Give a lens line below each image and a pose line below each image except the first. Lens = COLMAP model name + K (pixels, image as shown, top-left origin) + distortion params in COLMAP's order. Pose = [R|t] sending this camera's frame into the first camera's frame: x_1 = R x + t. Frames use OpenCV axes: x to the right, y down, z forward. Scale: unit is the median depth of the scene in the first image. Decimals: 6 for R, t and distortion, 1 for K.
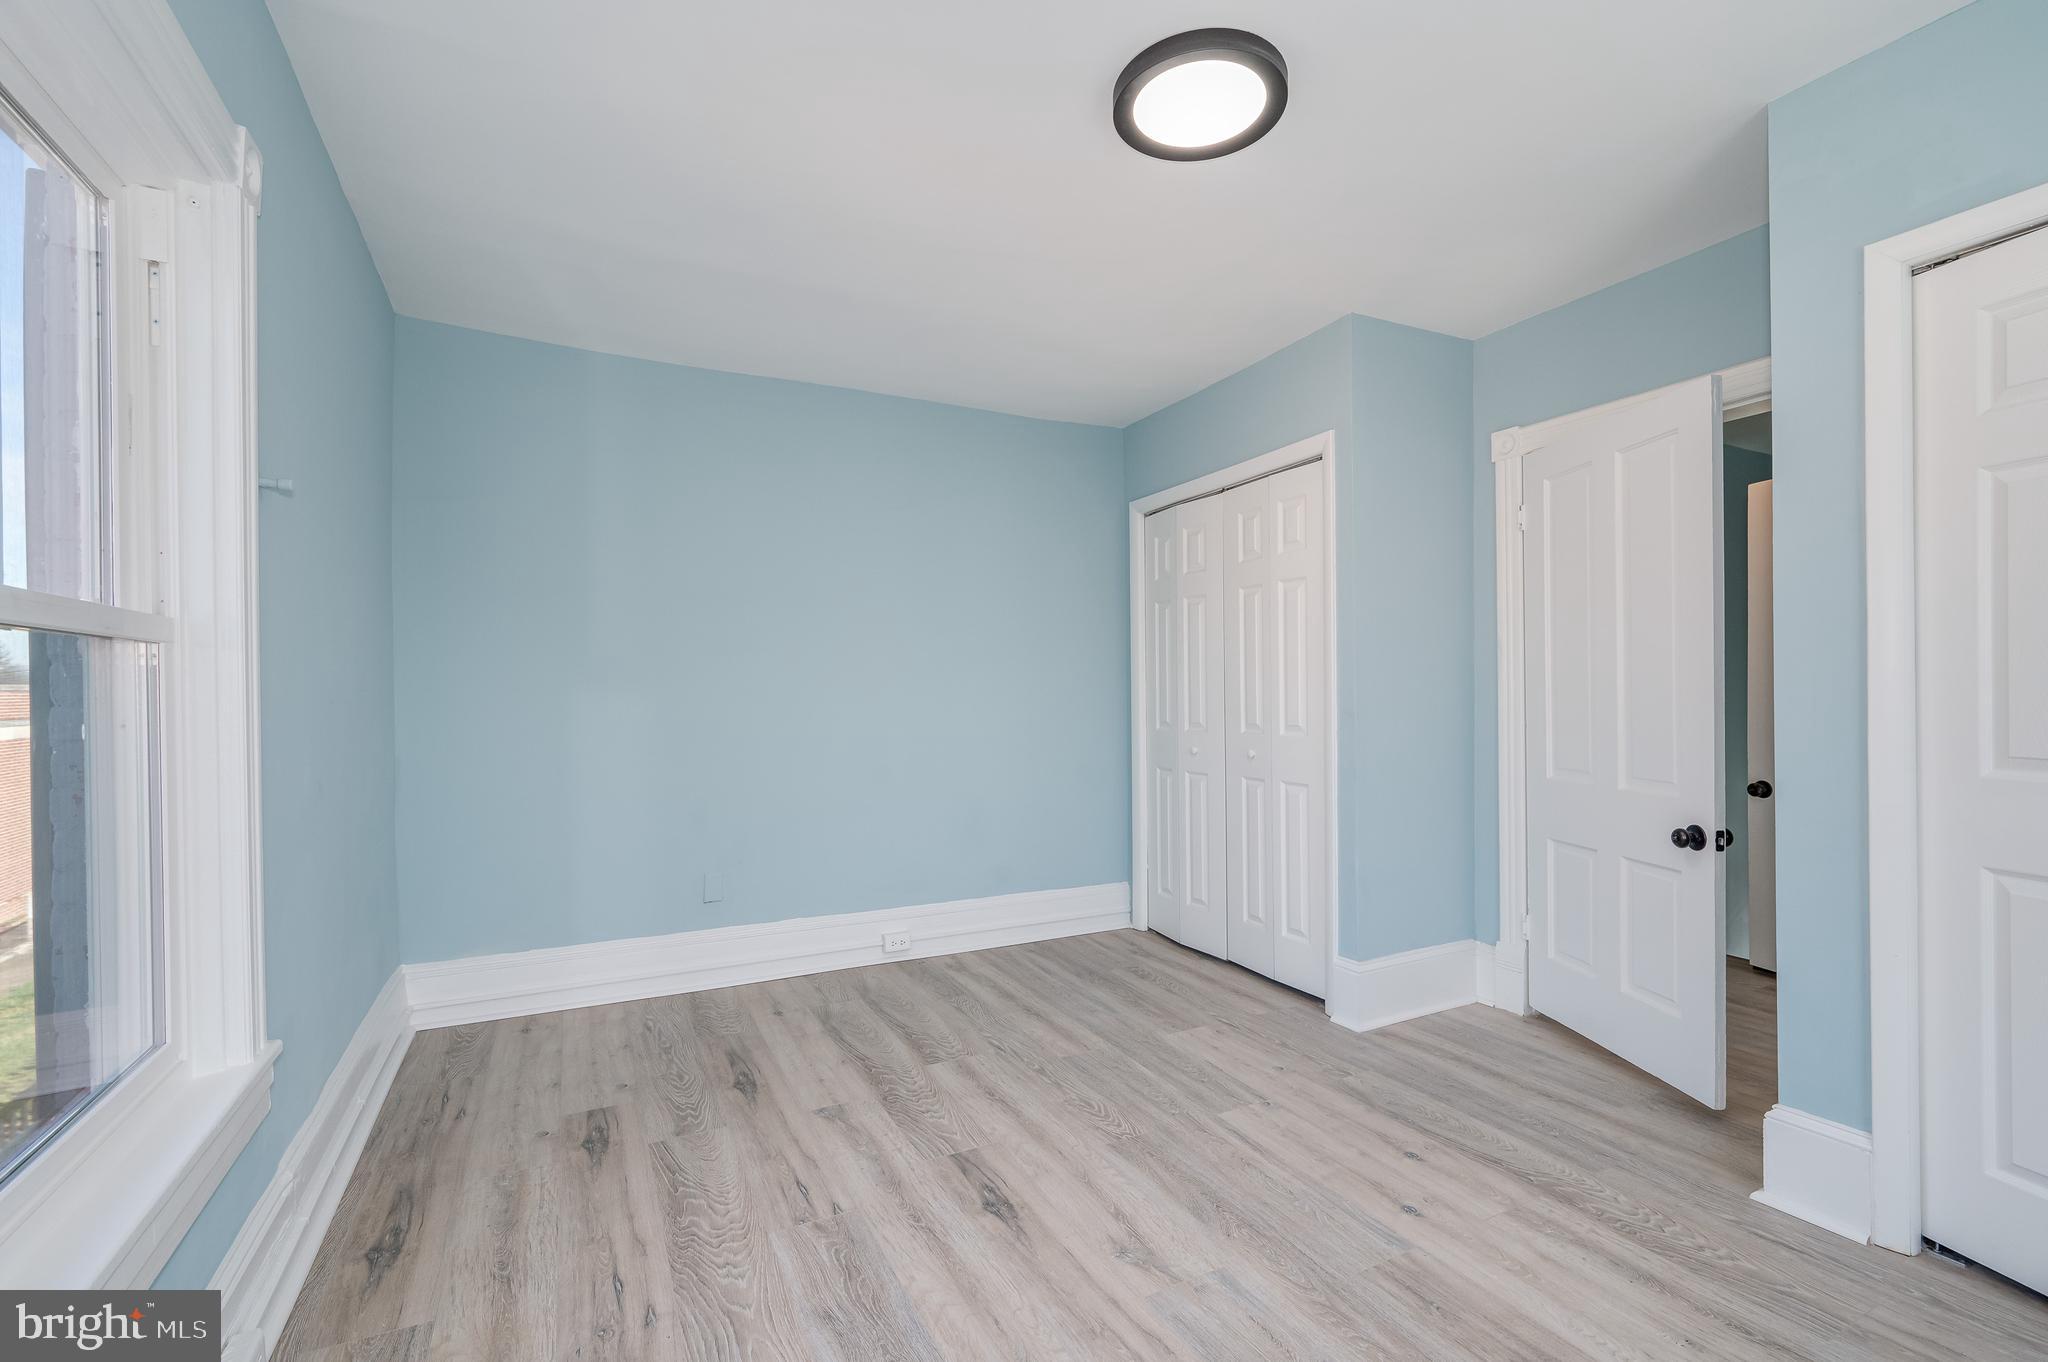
lens RADIAL K [[889.5, 0, 1019.1], [0, 889.5, 689.2], [0, 0, 1]] dist [0.001632, -0.000039]
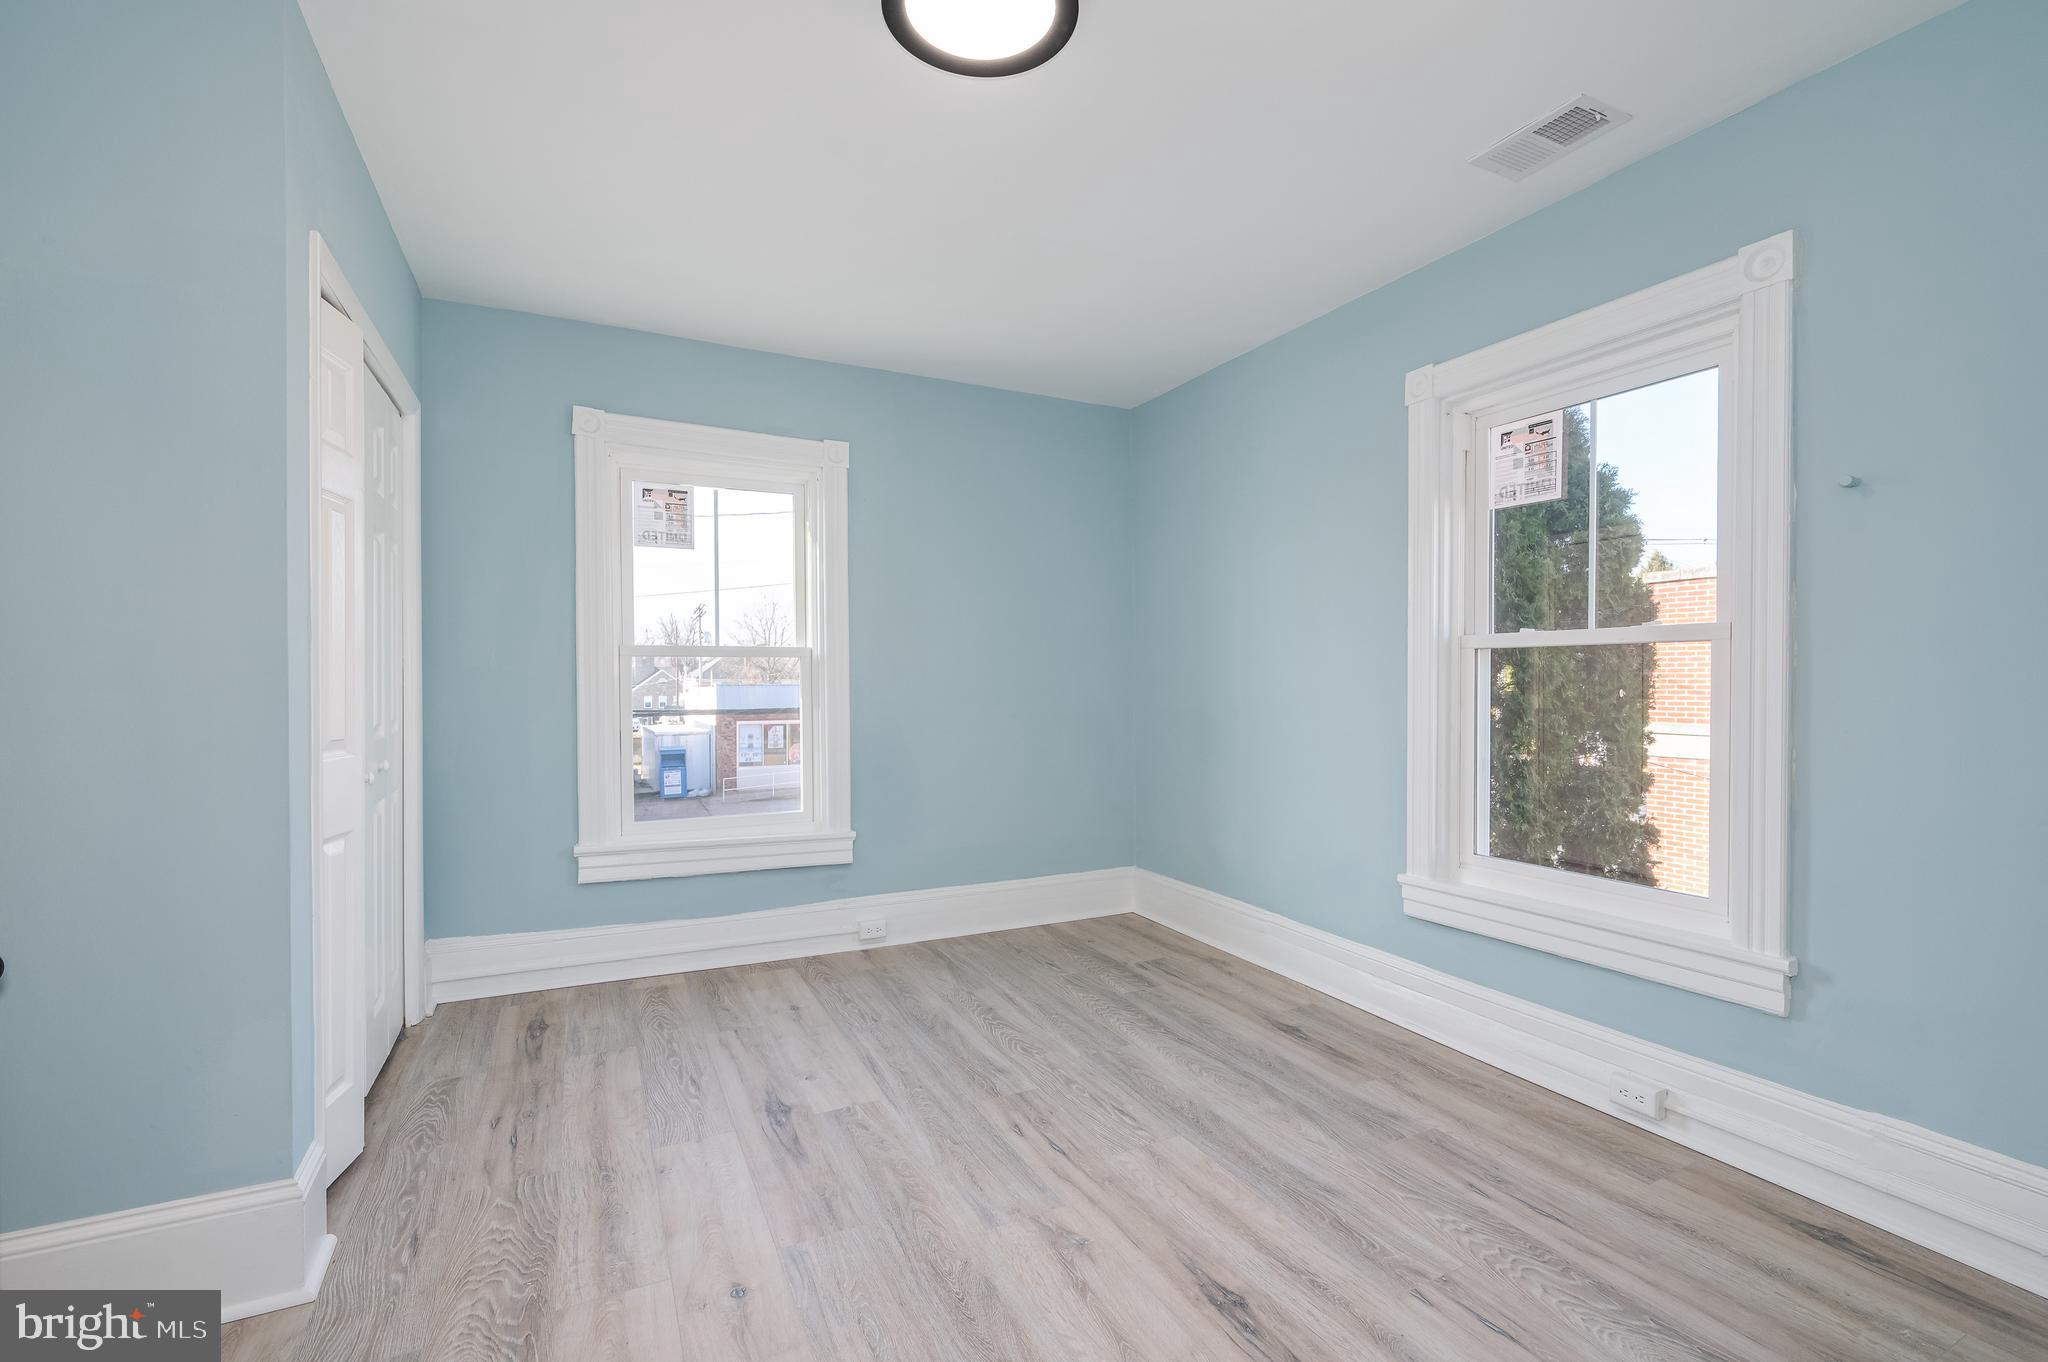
lens RADIAL K [[889.5, 0, 1019.1], [0, 889.5, 689.2], [0, 0, 1]] dist [0.001632, -0.000039]
pose [[-0.999890, 0.010217, 0.010758, 0.169189], [0.010351, 0.999869, 0.012466, 0.001887], [-0.010630, 0.012576, -0.999864, 1.987452]]
